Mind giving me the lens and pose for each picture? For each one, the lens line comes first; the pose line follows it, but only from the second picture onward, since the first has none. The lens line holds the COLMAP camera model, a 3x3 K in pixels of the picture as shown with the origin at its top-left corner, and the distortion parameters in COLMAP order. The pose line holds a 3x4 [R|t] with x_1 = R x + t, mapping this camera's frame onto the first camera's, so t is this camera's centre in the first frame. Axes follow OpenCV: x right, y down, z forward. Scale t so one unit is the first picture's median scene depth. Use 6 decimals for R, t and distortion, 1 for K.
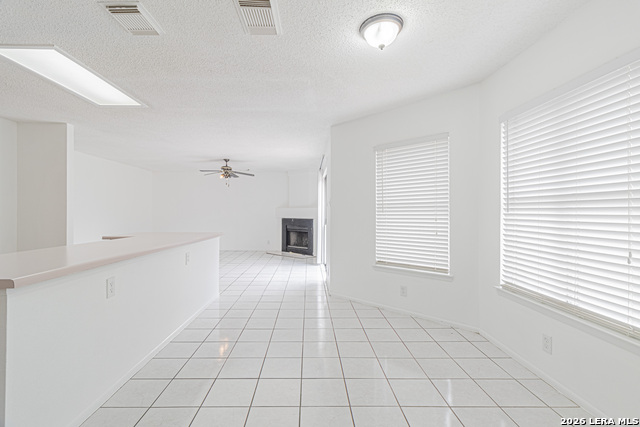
lens RADIAL K [[298.1, 0, 307.7], [0, 298.1, 211.5], [0, 0, 1]] dist [0.008256, -0.000632]
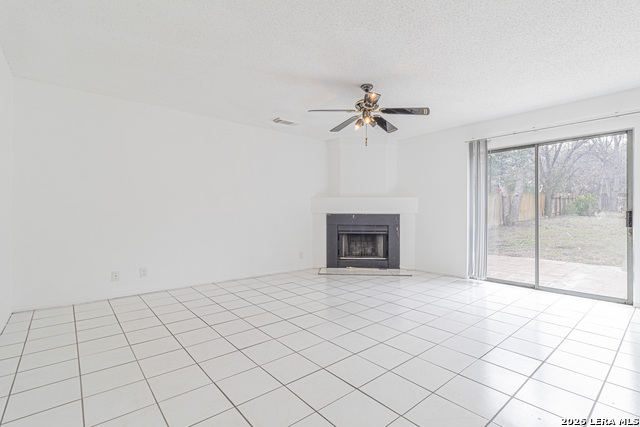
lens RADIAL K [[298.1, 0, 324.5], [0, 298.1, 208.7], [0, 0, 1]] dist [0.008256, -0.000632]
pose [[0.753460, 0.006513, 0.657461, -1.156881], [-0.002539, 0.999972, -0.006997, 0.038661], [-0.657489, 0.003603, 0.753456, 1.272951]]
